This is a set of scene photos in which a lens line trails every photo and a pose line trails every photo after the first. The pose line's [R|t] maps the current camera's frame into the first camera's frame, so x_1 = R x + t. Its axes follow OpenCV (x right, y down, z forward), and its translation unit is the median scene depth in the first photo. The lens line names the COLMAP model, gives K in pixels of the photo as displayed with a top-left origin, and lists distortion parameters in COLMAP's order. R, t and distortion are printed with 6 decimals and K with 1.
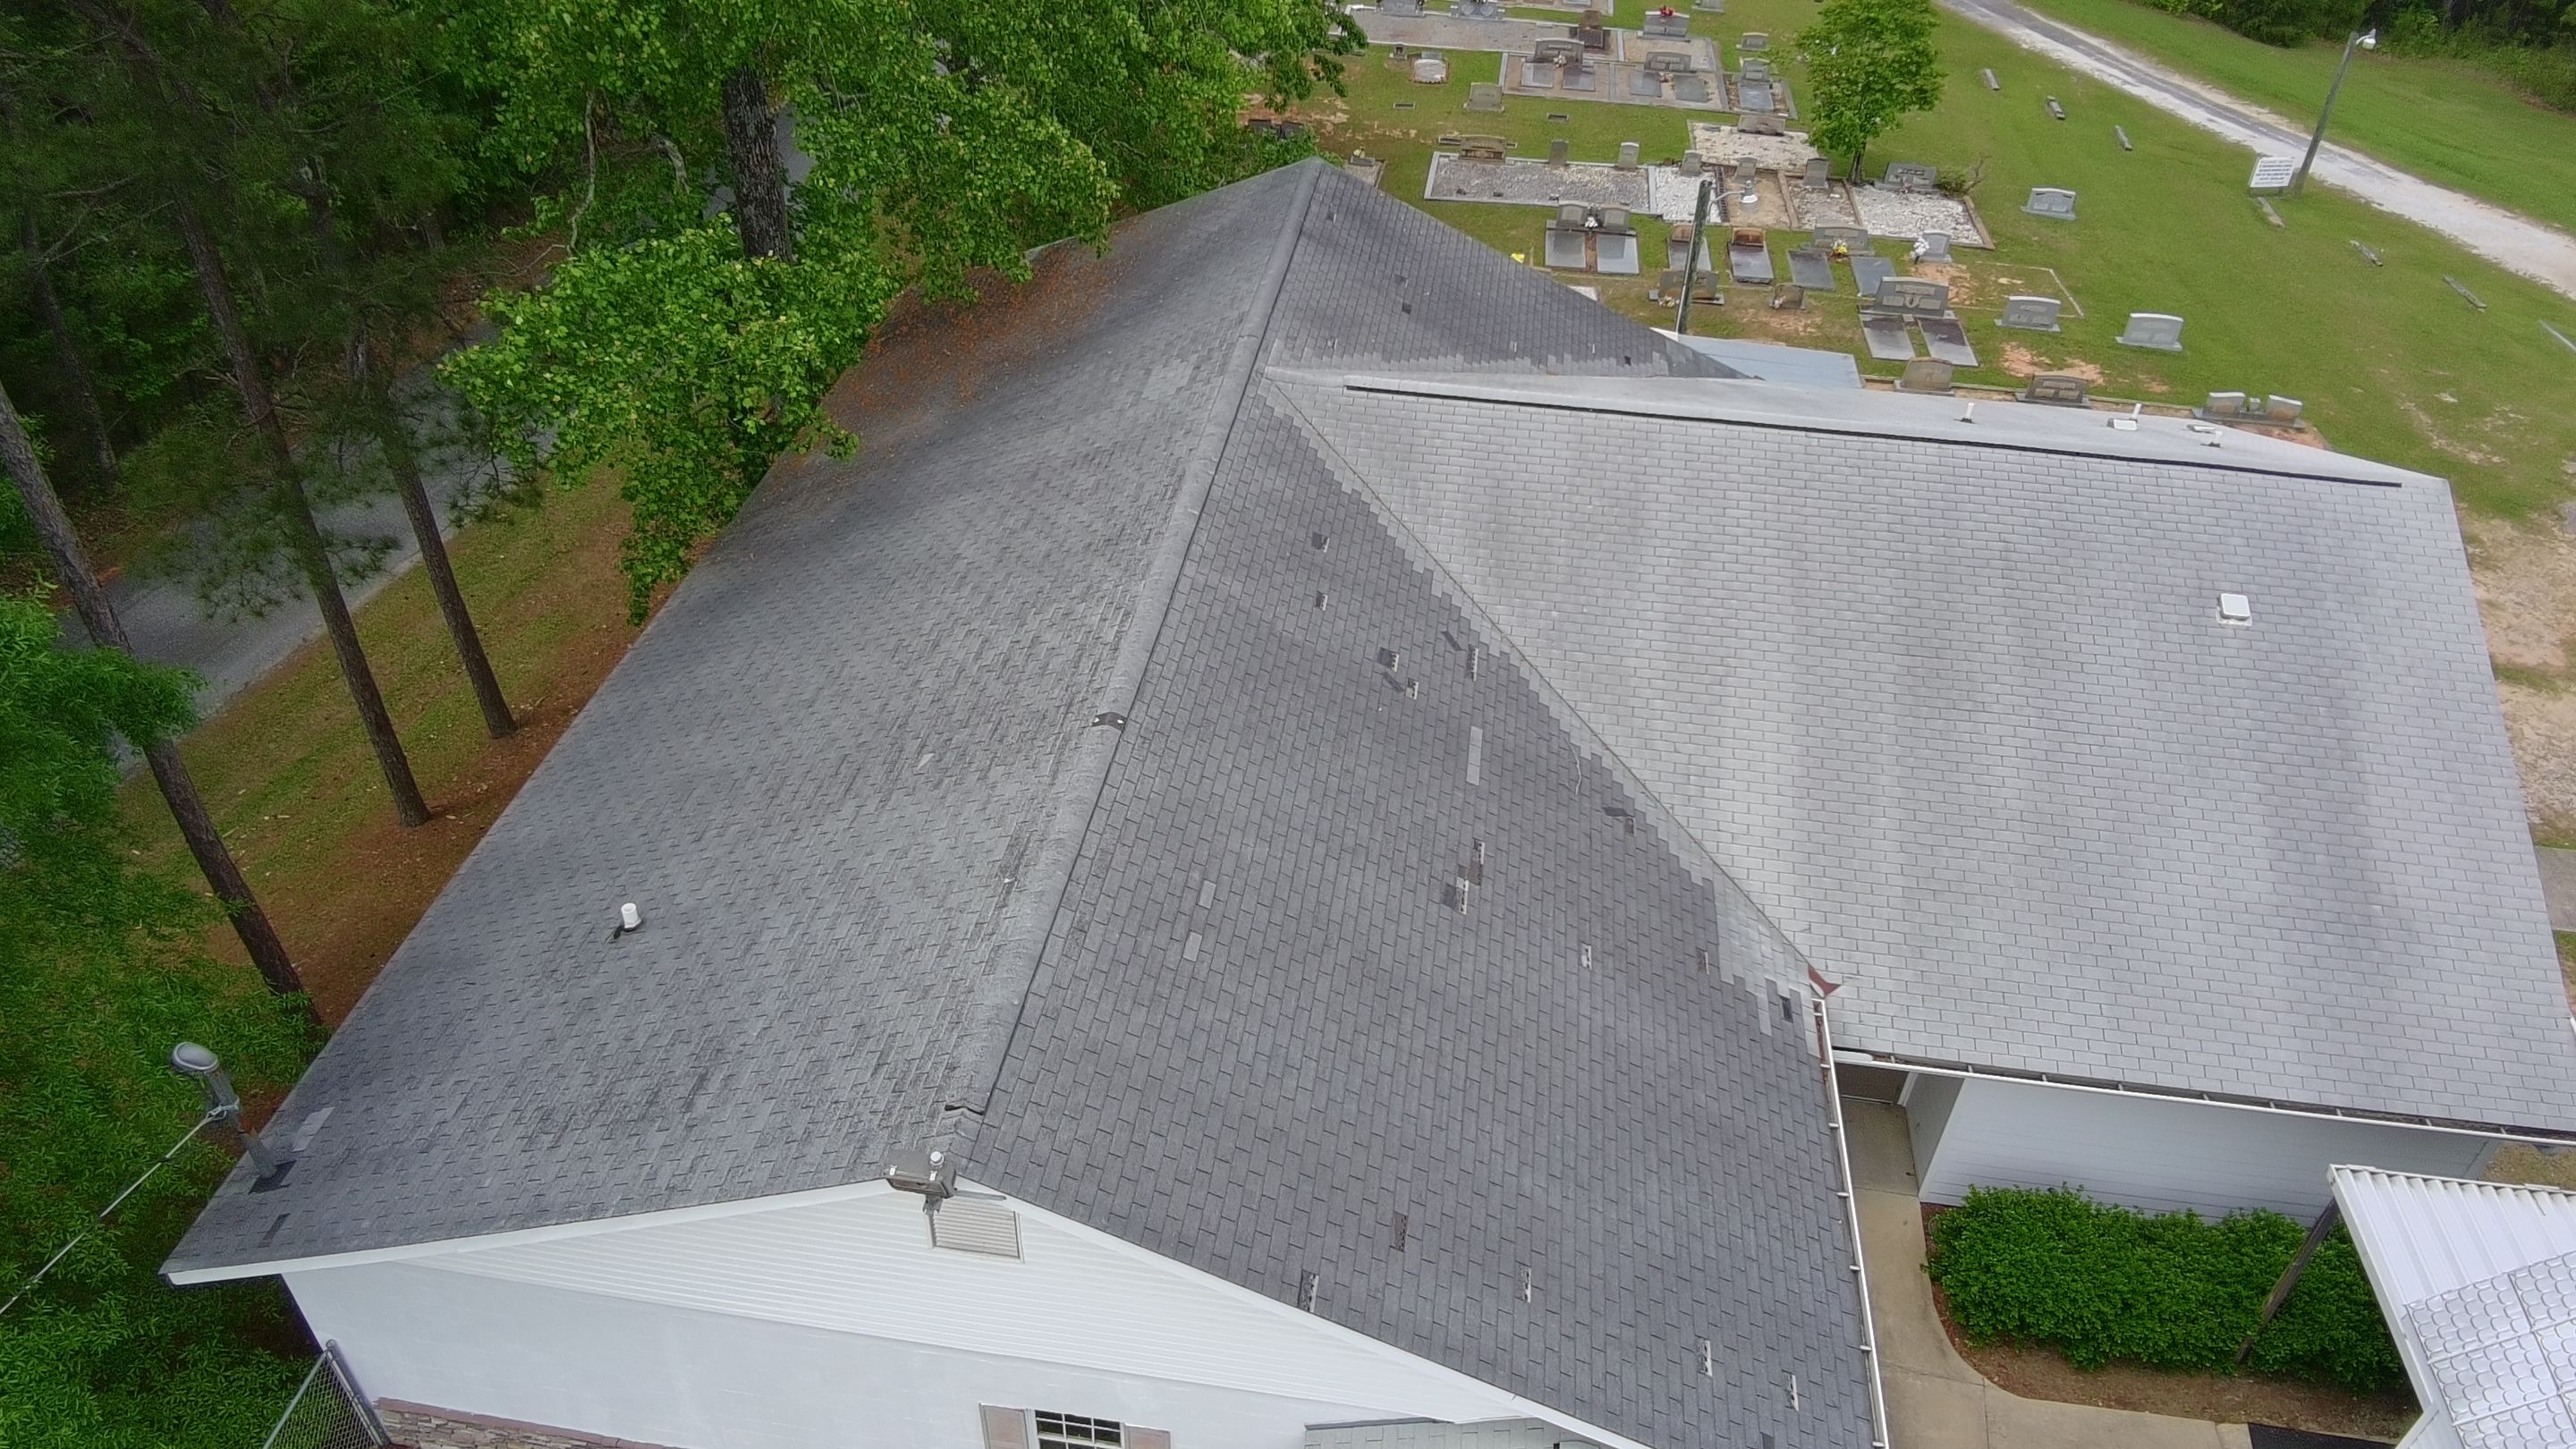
lens RADIAL K [[1819.7, 0, 1288.0], [0, 1819.7, 724.5], [0, 0, 1]] dist [0.074584, -0.146416]
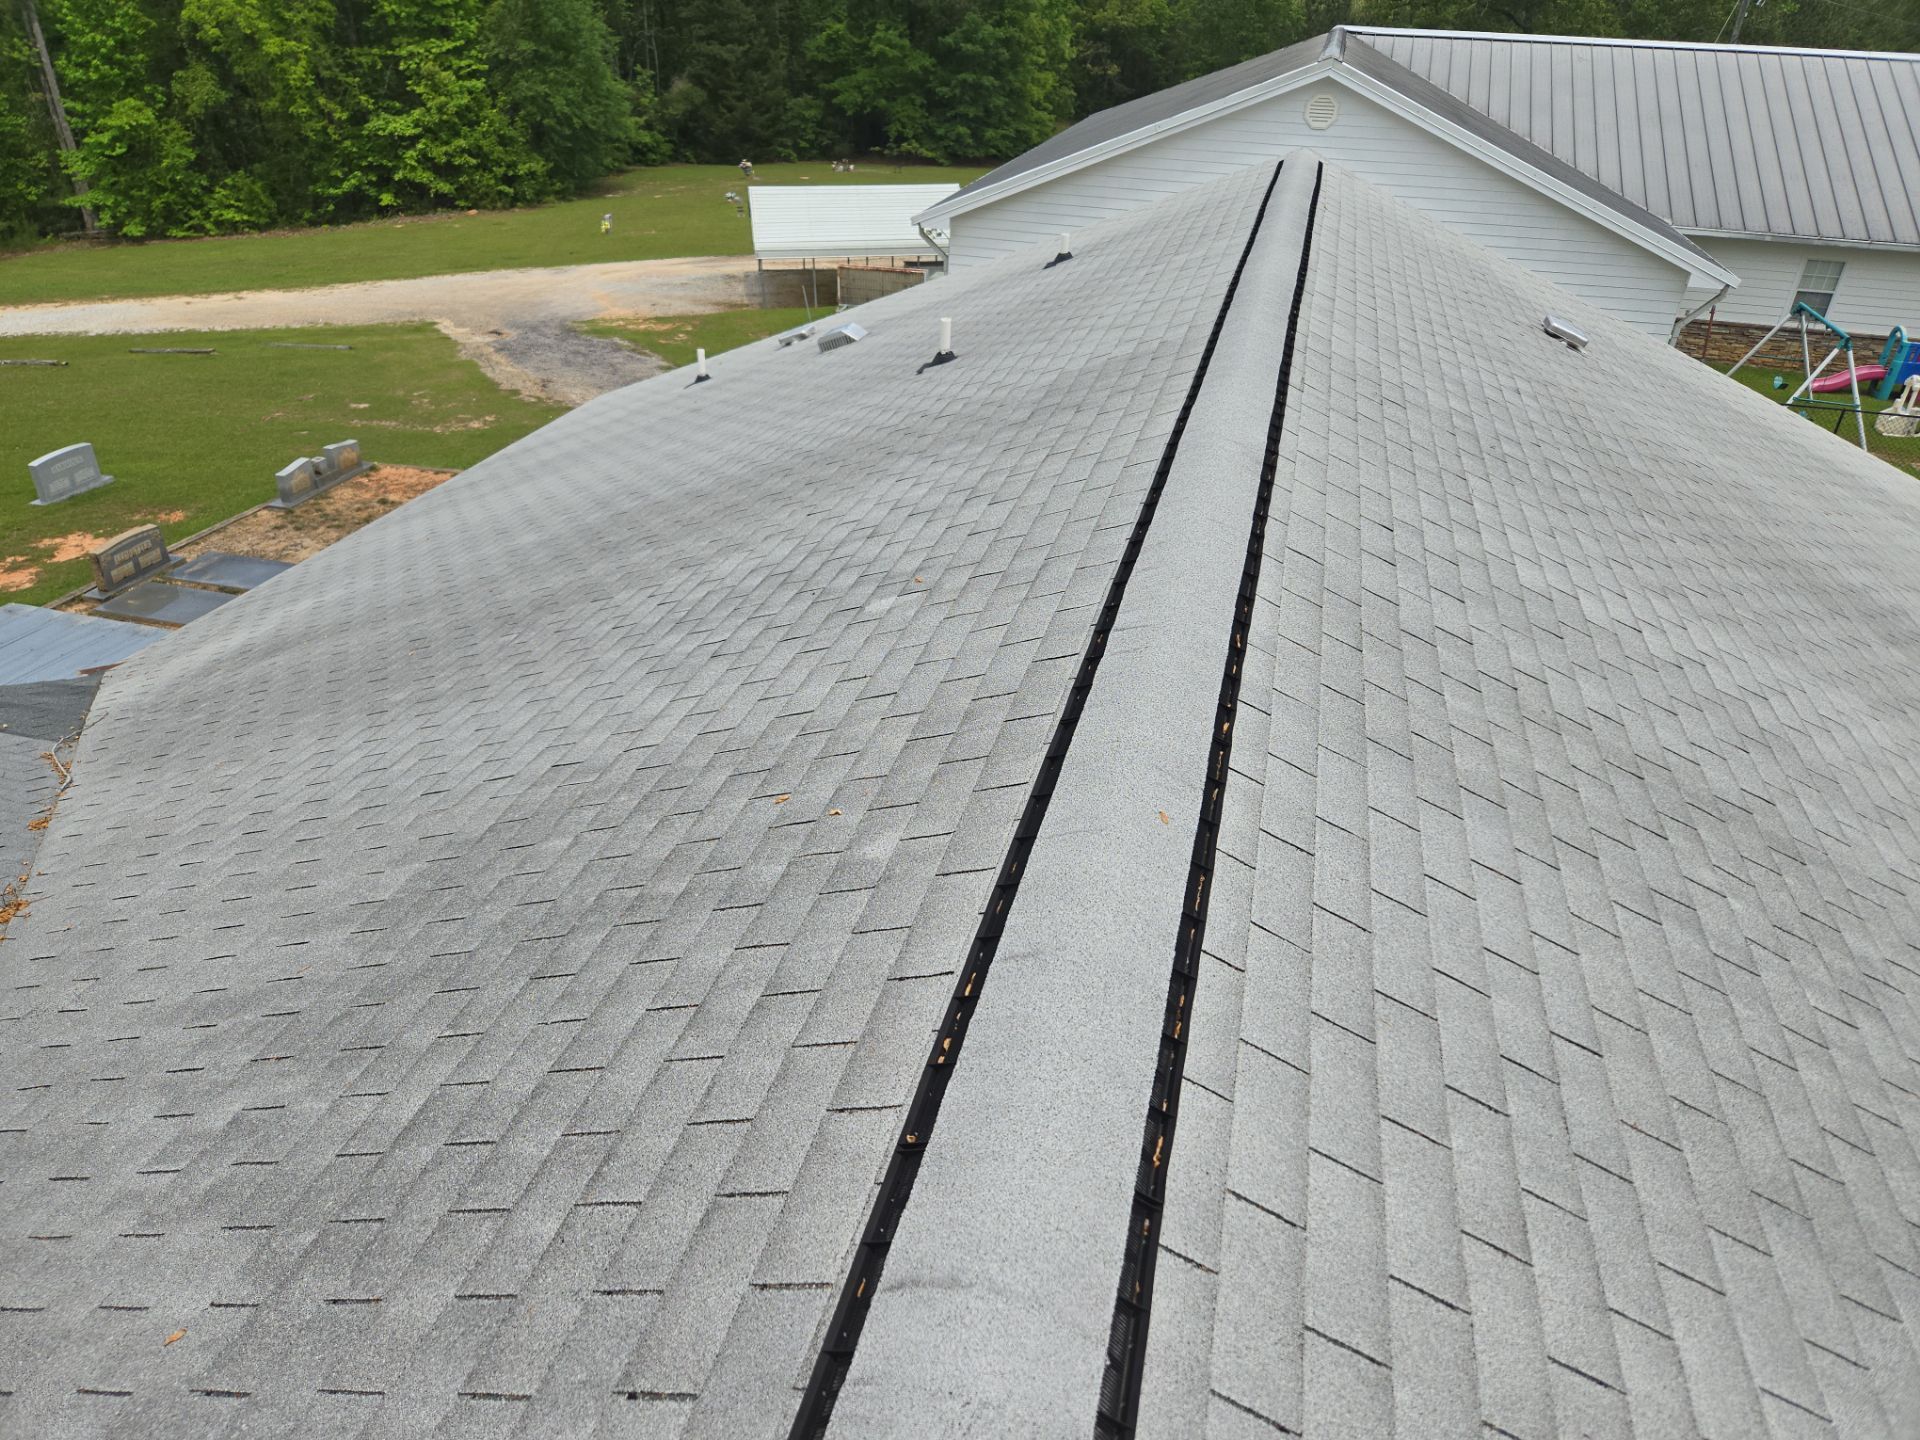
lens RADIAL K [[1295.2, 0, 958.1], [0, 1295.2, 724.8], [0, 0, 1]] dist [0.098031, -0.070064]
pose [[0.129632, -0.538378, 0.832673, 0.023258], [0.587324, 0.718285, 0.372983, -0.132005], [-0.798903, 0.440698, 0.409316, 0.543255]]
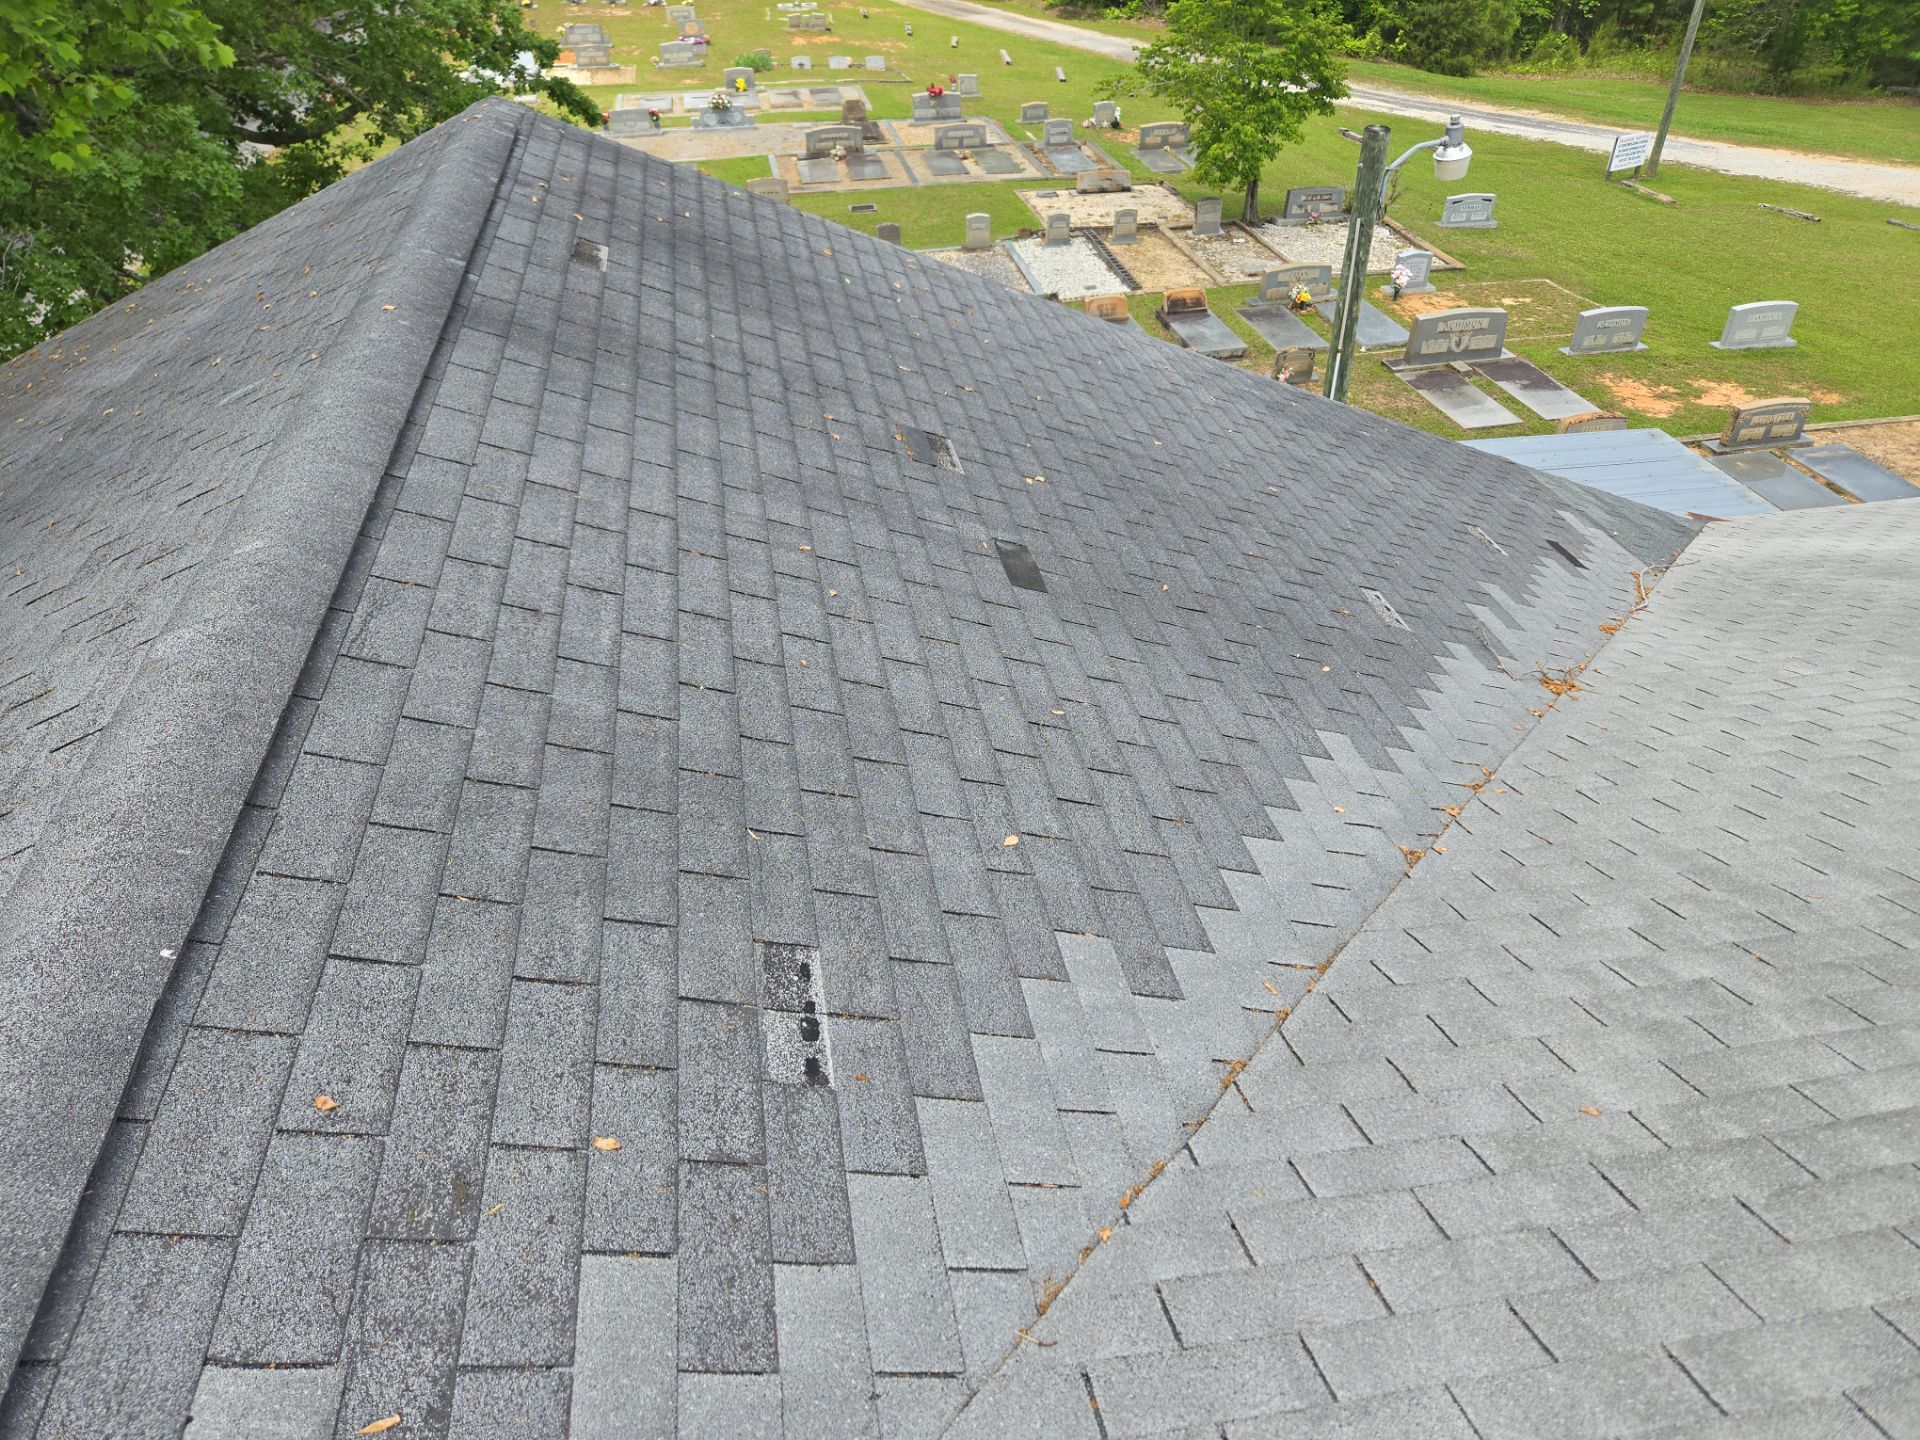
lens RADIAL K [[1295.2, 0, 958.1], [0, 1295.2, 724.8], [0, 0, 1]] dist [0.098031, -0.070064]
pose [[0.949508, -0.224487, 0.219179, 0.011947], [0.226700, 0.973844, 0.015337, -0.138548], [-0.216889, 0.035125, 0.975564, 0.550062]]
